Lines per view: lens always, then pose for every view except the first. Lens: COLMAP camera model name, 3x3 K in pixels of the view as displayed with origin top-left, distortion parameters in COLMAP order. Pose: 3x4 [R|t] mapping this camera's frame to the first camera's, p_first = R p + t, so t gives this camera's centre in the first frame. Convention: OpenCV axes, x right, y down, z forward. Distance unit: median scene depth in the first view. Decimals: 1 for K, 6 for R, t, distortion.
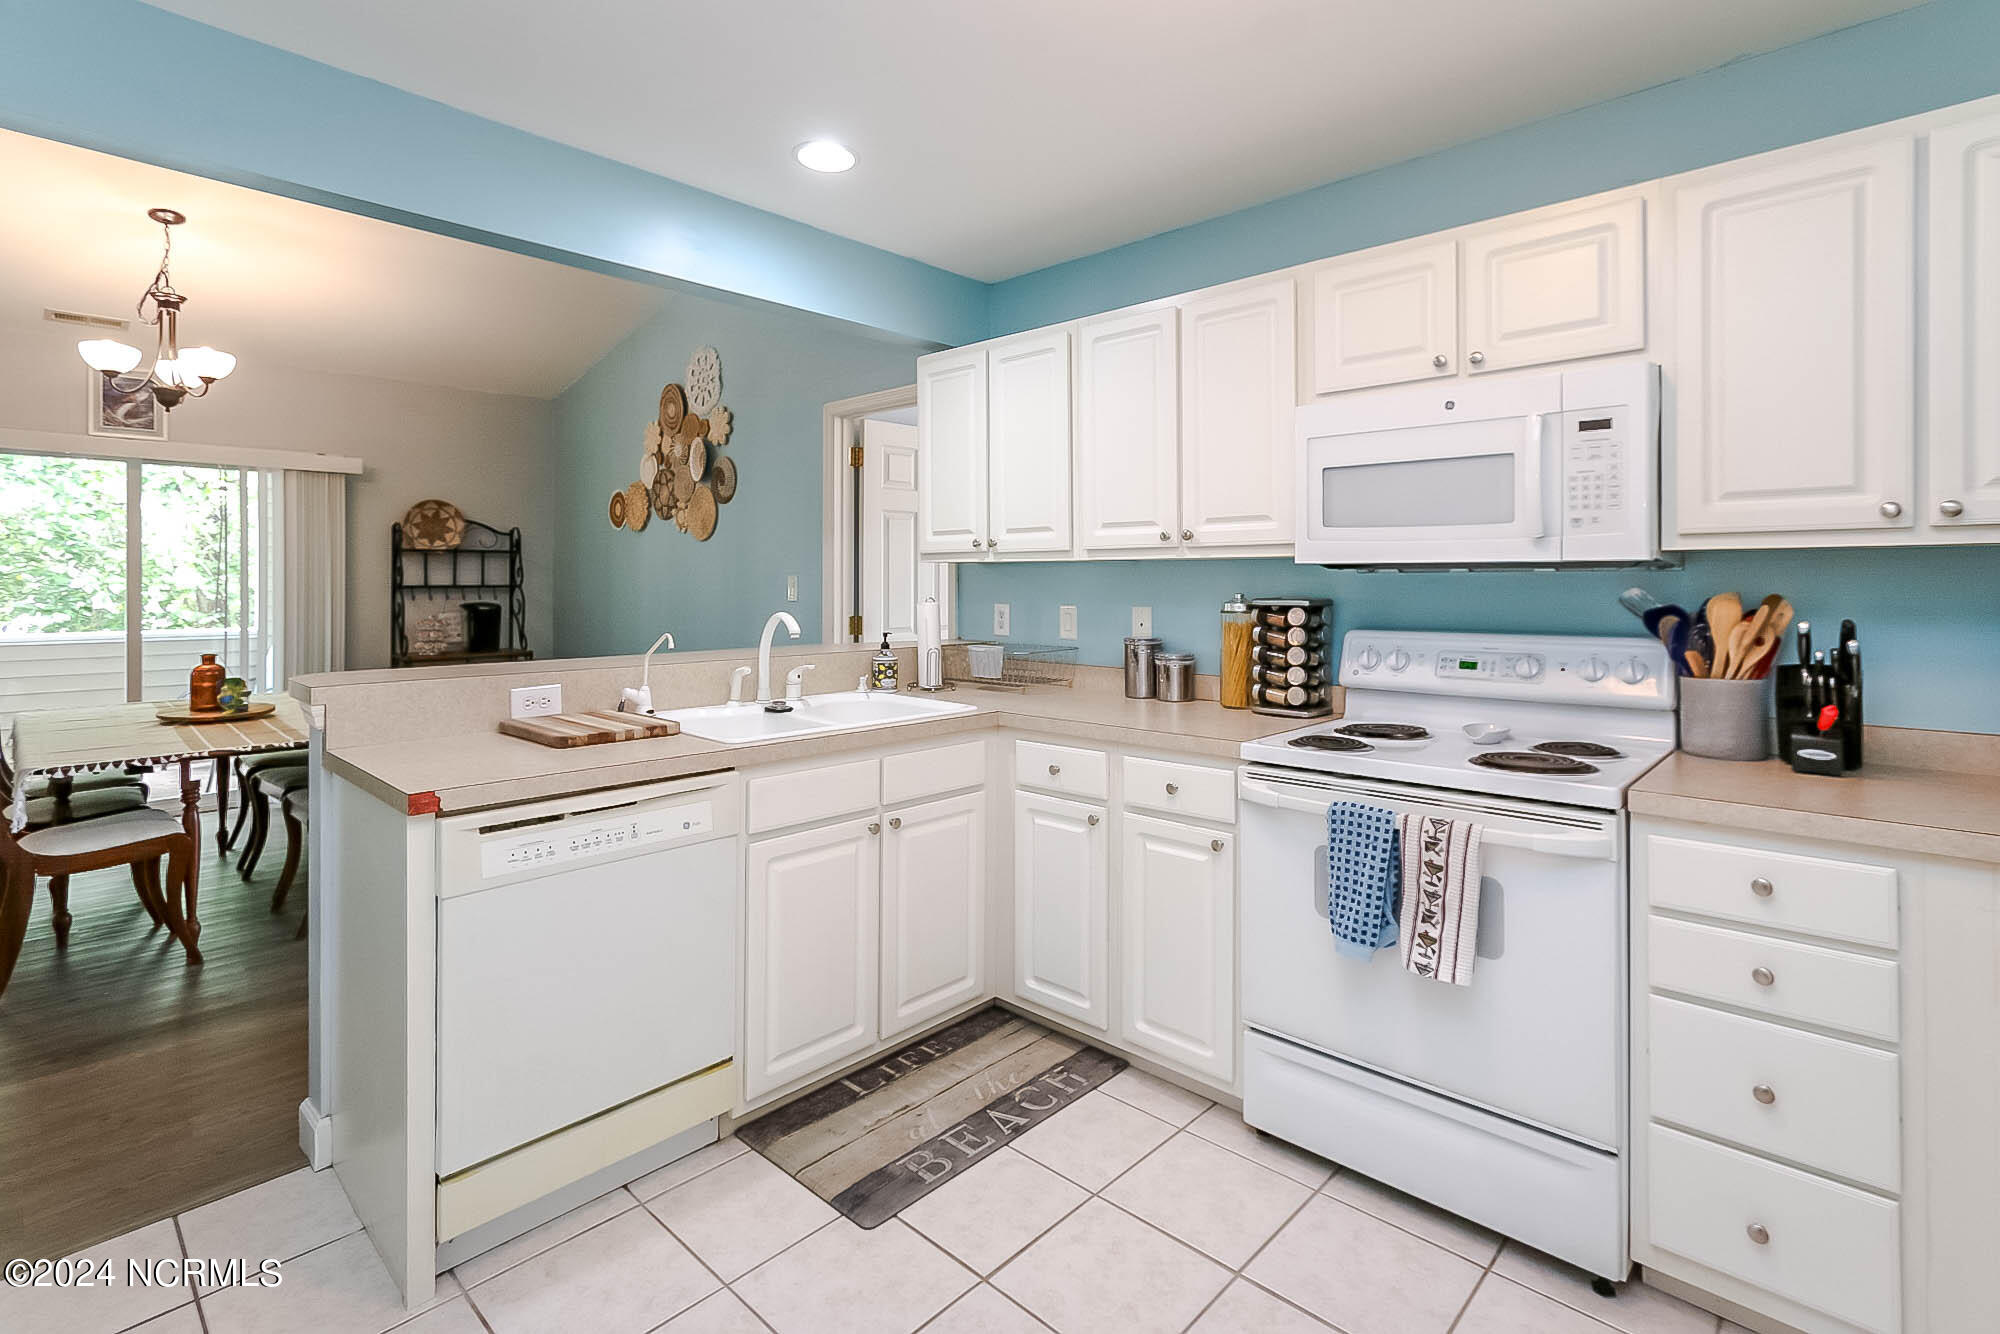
lens RADIAL K [[960.0, 0, 996.0], [0, 960.0, 580.5], [0, 0, 1]] dist [0.016404, 0.000200]
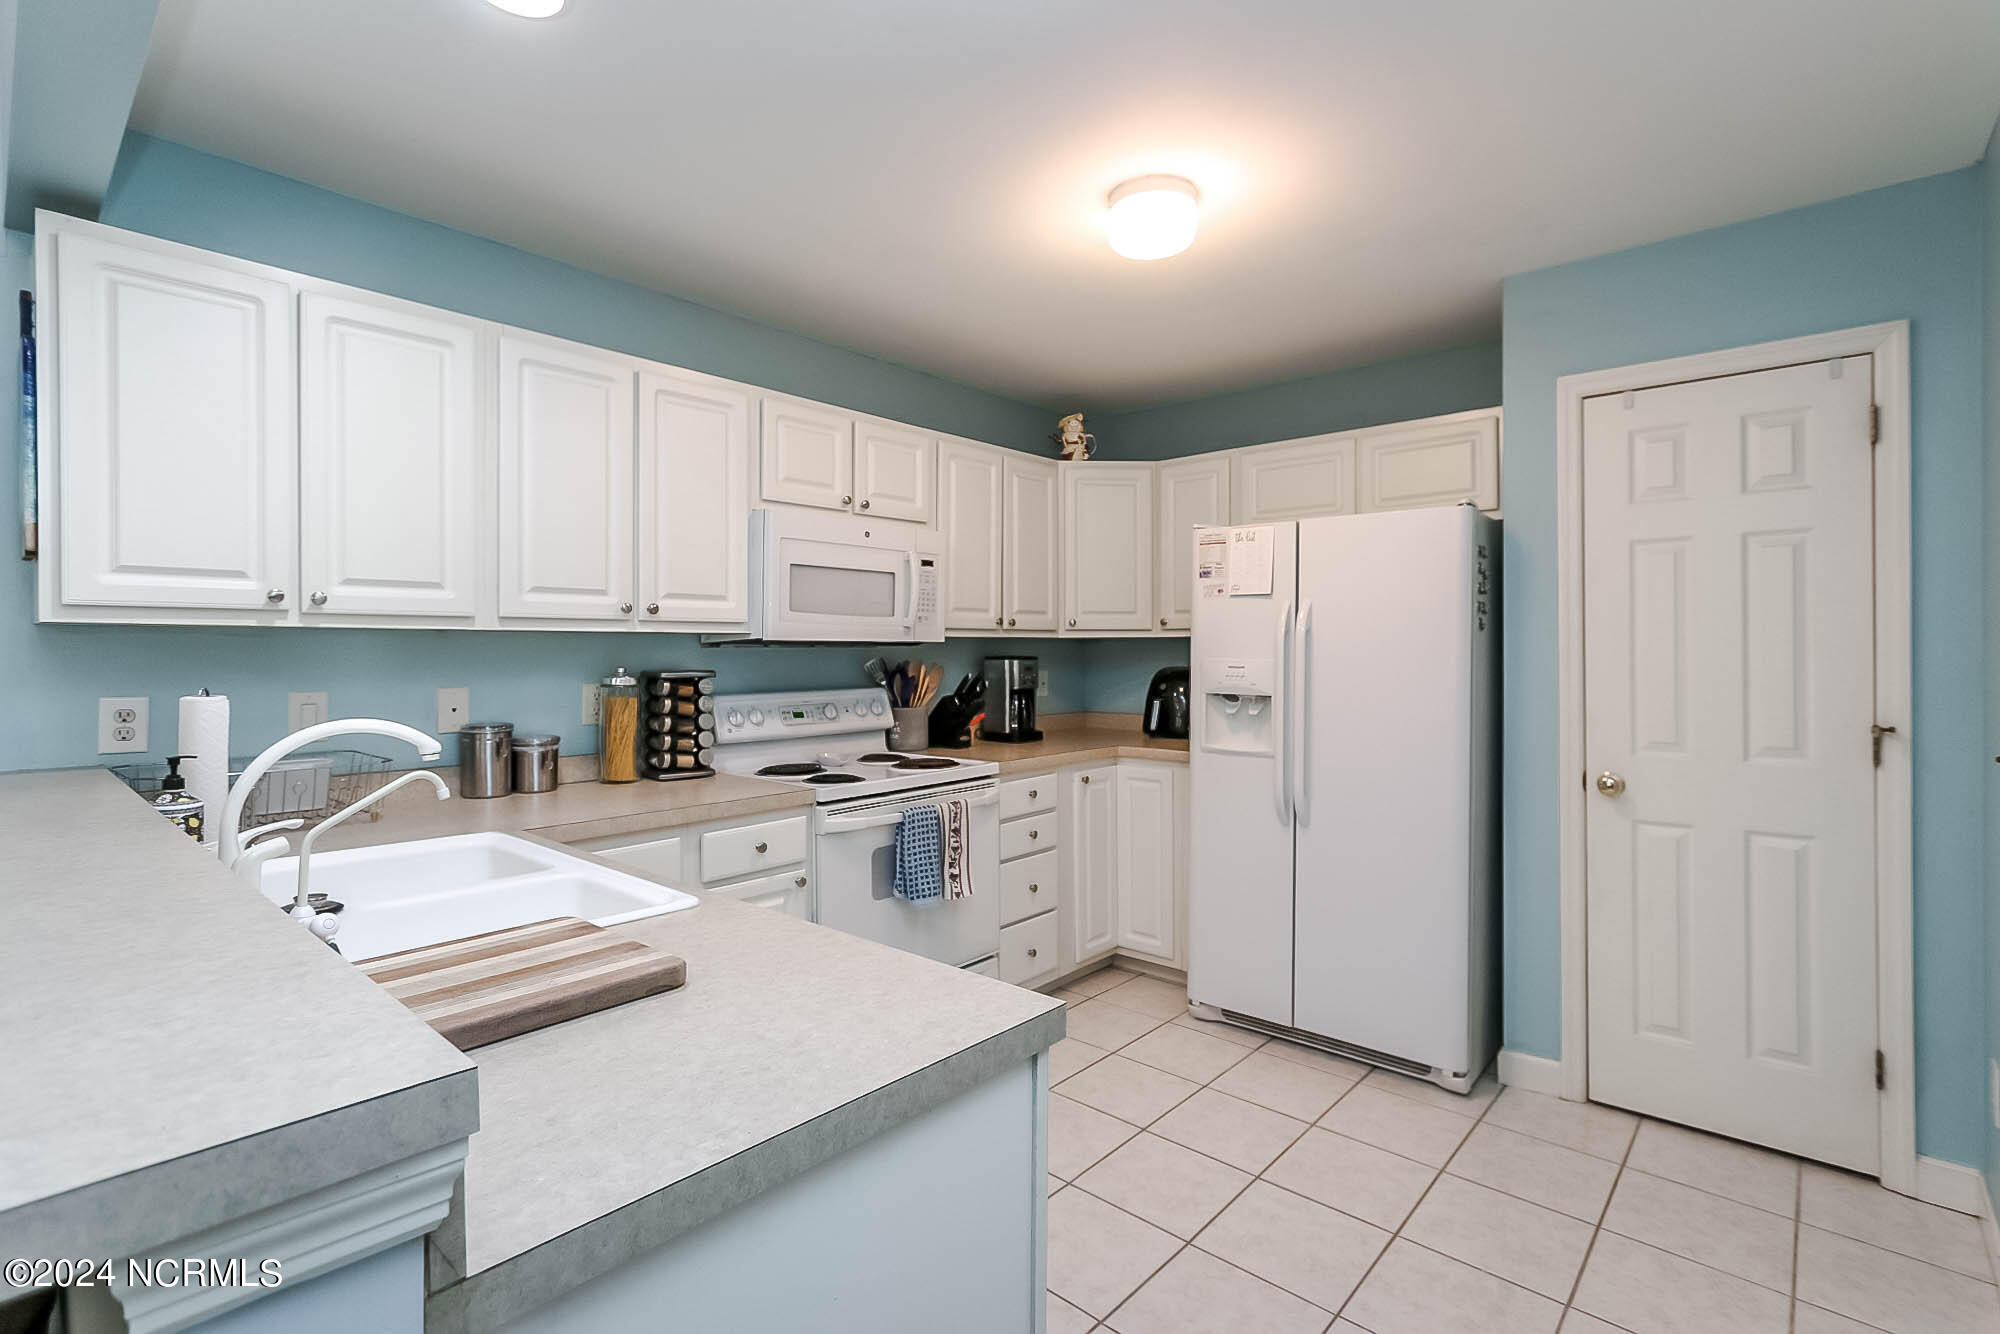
lens RADIAL K [[911.0, 0, 992.2], [0, 911.0, 655.5], [0, 0, 1]] dist [-0.001034, 0.000616]
pose [[-0.021220, -0.002839, 0.999771, -0.752549], [0.005972, 0.999978, 0.002967, 0.000018], [-0.999757, 0.006034, -0.021202, 0.683530]]
